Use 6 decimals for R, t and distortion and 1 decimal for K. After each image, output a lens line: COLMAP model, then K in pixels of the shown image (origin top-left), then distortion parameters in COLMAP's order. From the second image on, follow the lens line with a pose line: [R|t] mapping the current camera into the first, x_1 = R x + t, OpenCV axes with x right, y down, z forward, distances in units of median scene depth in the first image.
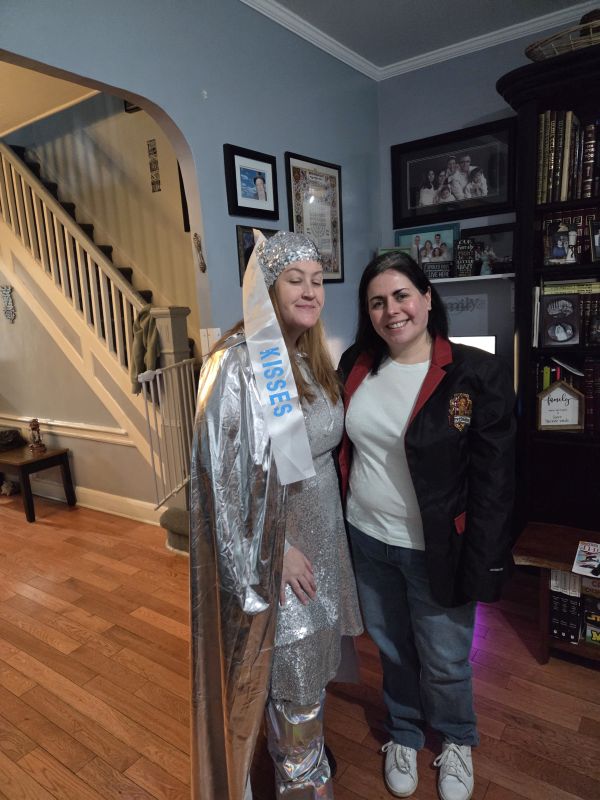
lens RADIAL K [[538.4, 0, 303.6], [0, 538.4, 402.4], [0, 0, 1]] dist [0.052219, -0.042336]
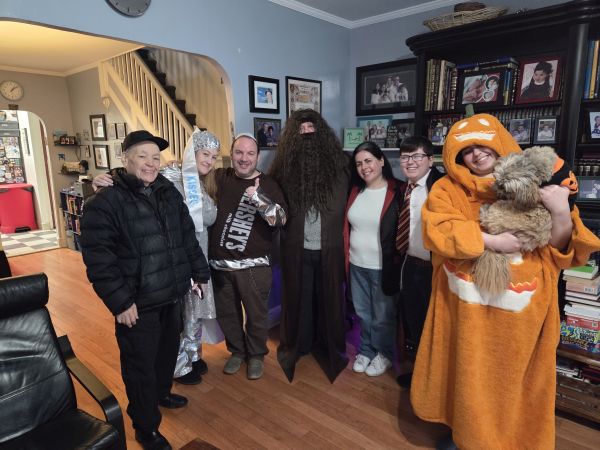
lens RADIAL K [[409.0, 0, 300.0], [0, 409.0, 225.0], [0, 0, 1]] dist [0.069106, -0.056307]
pose [[0.993258, 0.066061, -0.095257, 0.153372], [-0.065256, 0.997802, 0.011542, 0.012992], [0.095810, -0.005248, 0.995386, -0.316303]]
